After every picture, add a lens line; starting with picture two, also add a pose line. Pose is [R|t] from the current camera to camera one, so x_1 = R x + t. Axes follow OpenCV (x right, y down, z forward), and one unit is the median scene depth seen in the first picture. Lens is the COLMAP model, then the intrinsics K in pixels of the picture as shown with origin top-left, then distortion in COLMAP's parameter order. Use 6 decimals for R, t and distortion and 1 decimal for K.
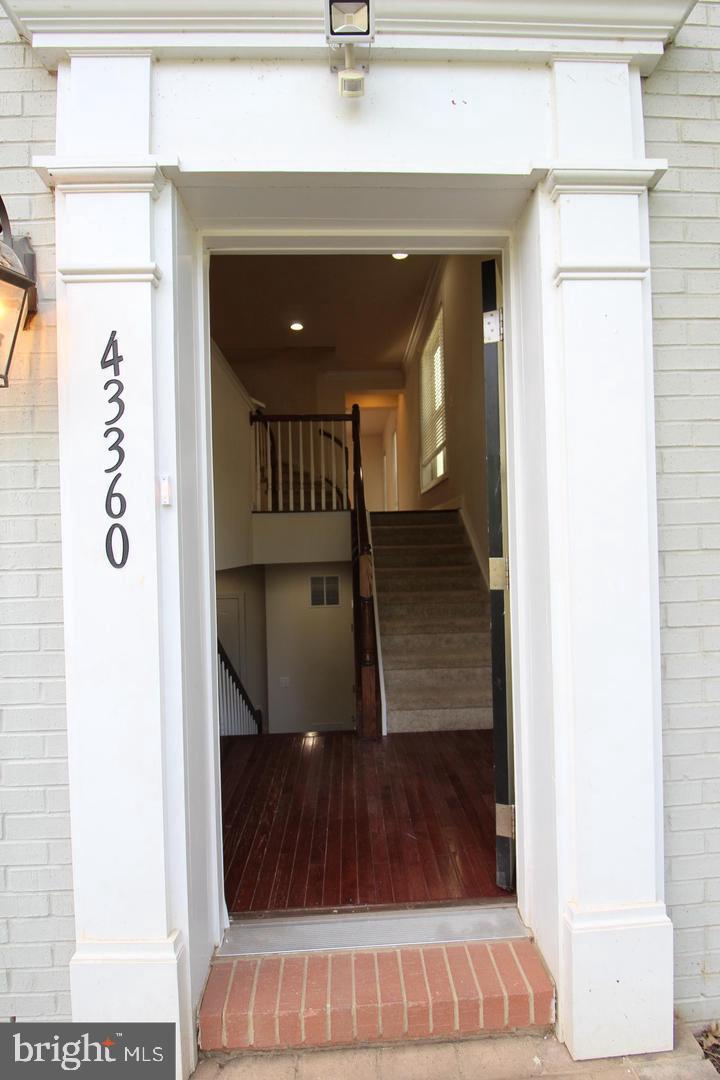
lens RADIAL K [[503.8, 0, 356.3], [0, 503.8, 537.0], [0, 0, 1]] dist [-0.000467, -0.015049]
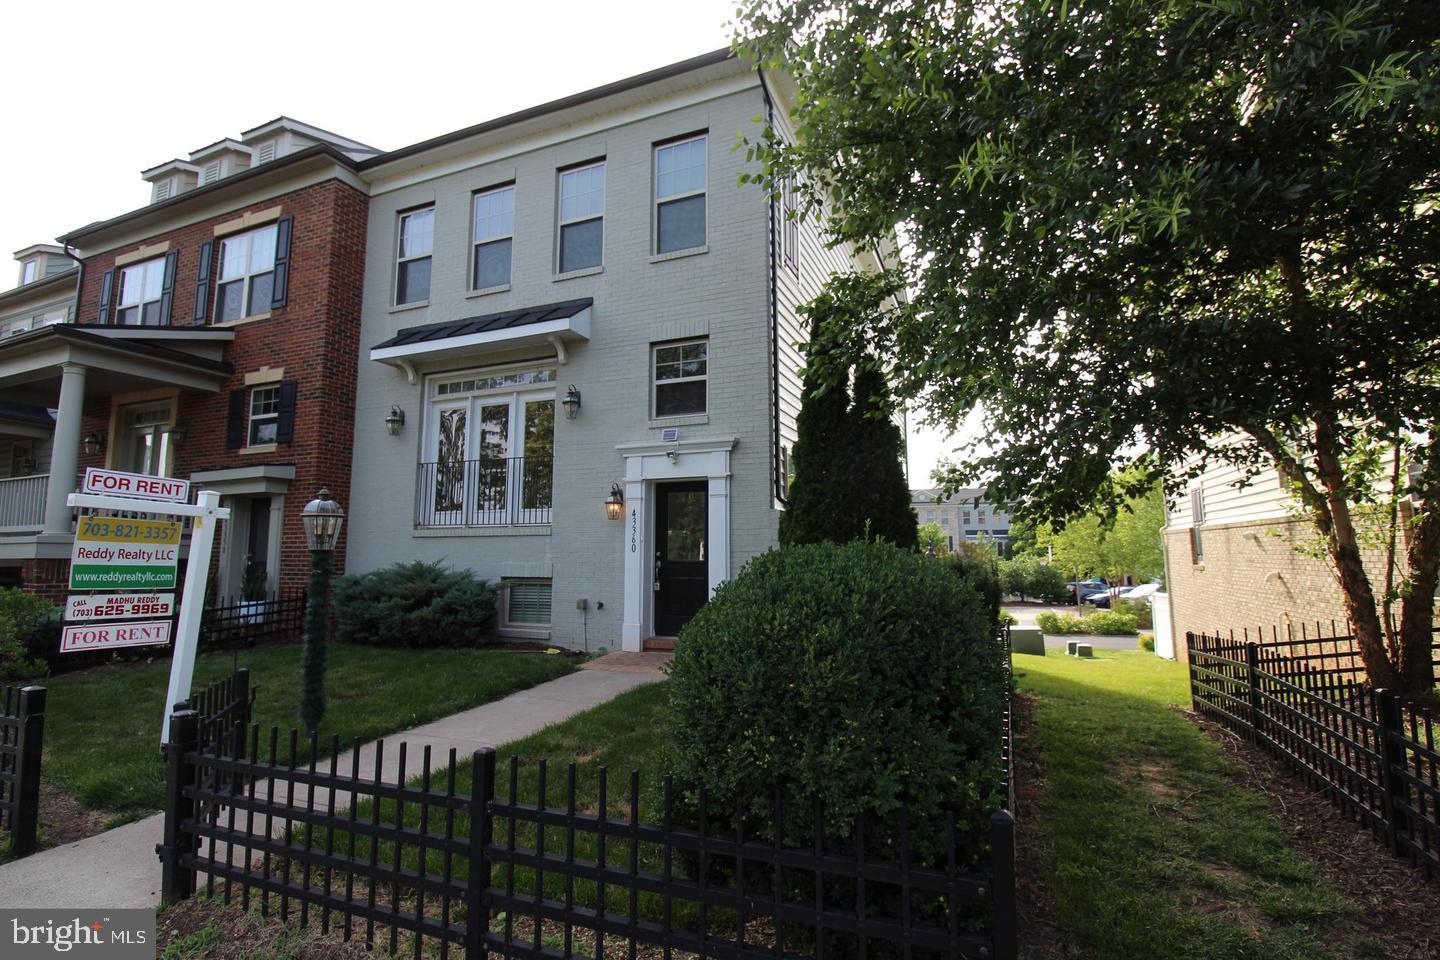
lens RADIAL K [[671.7, 0, 725.1], [0, 671.7, 477.6], [0, 0, 1]] dist [-0.000467, -0.015049]
pose [[0.911990, -0.021153, -0.409666, 3.326216], [-0.021831, 0.994752, -0.099963, -0.036289], [0.409631, 0.100109, 0.906742, -5.119942]]
